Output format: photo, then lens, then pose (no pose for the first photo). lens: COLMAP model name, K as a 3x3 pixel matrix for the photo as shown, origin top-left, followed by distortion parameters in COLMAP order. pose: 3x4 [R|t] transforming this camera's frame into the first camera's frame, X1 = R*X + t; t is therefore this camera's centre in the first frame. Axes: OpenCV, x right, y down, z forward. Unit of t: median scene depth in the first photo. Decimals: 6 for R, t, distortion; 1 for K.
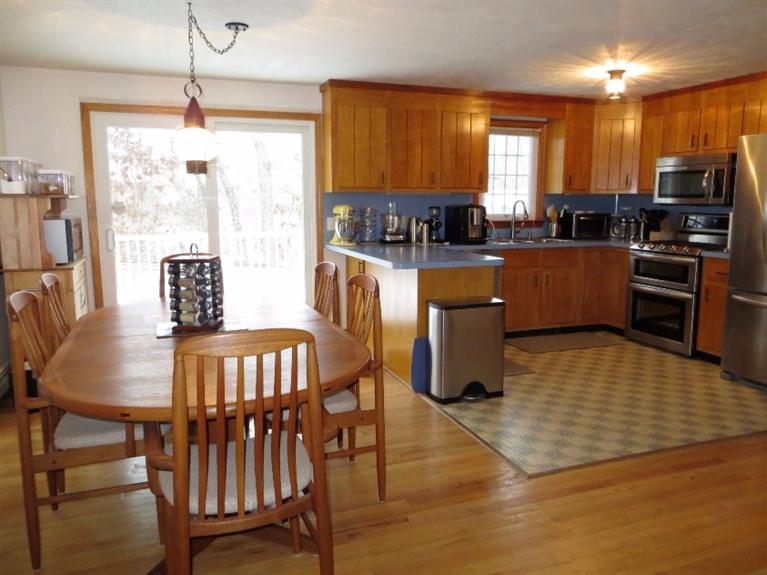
lens RADIAL K [[589.7, 0, 383.5], [0, 589.7, 287.5], [0, 0, 1]] dist [-0.008274, -0.007116]
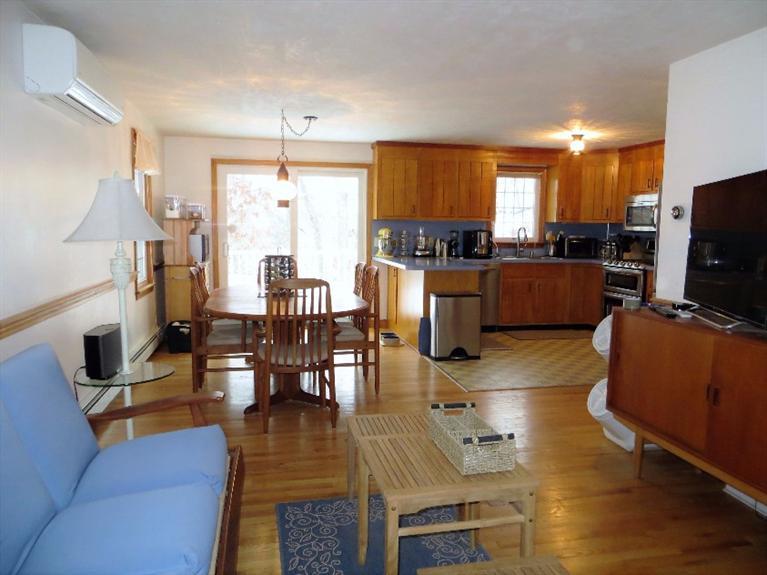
lens RADIAL K [[589.7, 0, 383.5], [0, 589.7, 287.5], [0, 0, 1]] dist [-0.008274, -0.007116]
pose [[0.989740, 0.026907, -0.140324, 0.125463], [-0.033318, 0.998496, -0.043546, 0.059543], [0.138941, 0.047774, 0.989148, -0.368613]]
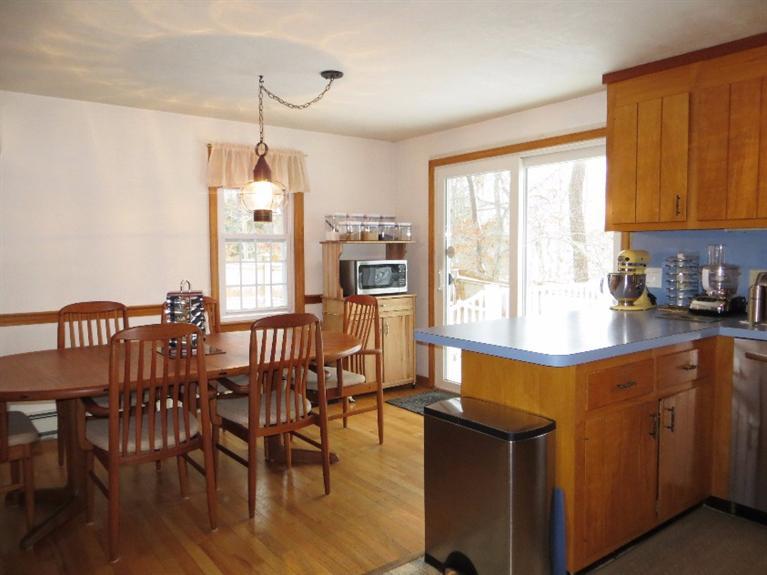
lens RADIAL K [[589.7, 0, 383.5], [0, 589.7, 287.5], [0, 0, 1]] dist [-0.008274, -0.007116]
pose [[0.289814, 0.059629, -0.955224, 0.496328], [-0.135024, 0.990623, 0.020873, -0.071618], [0.947511, 0.122929, 0.295147, 0.529194]]
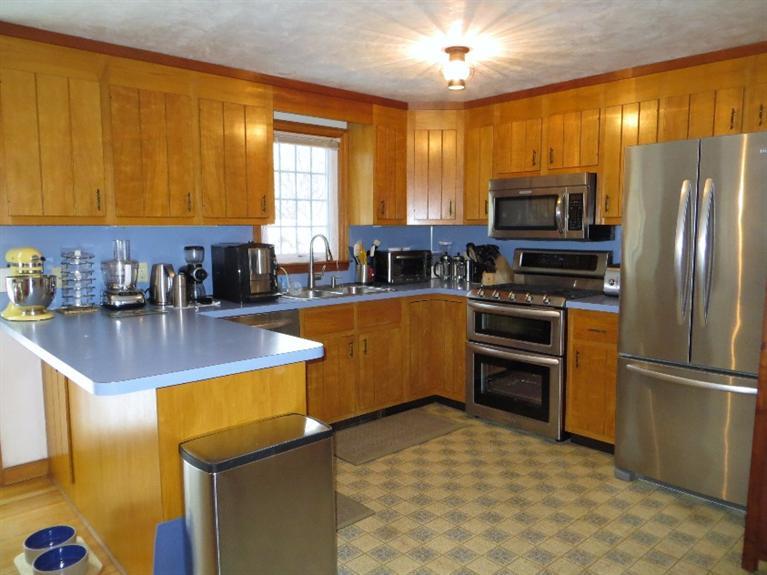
lens RADIAL K [[581.3, 0, 383.5], [0, 581.3, 287.5], [0, 0, 1]] dist [-0.001441, -0.000182]
pose [[0.926748, -0.043757, 0.373127, 0.041611], [0.061522, 0.997462, -0.035832, -0.060044], [-0.370612, 0.056162, 0.927088, 0.354702]]
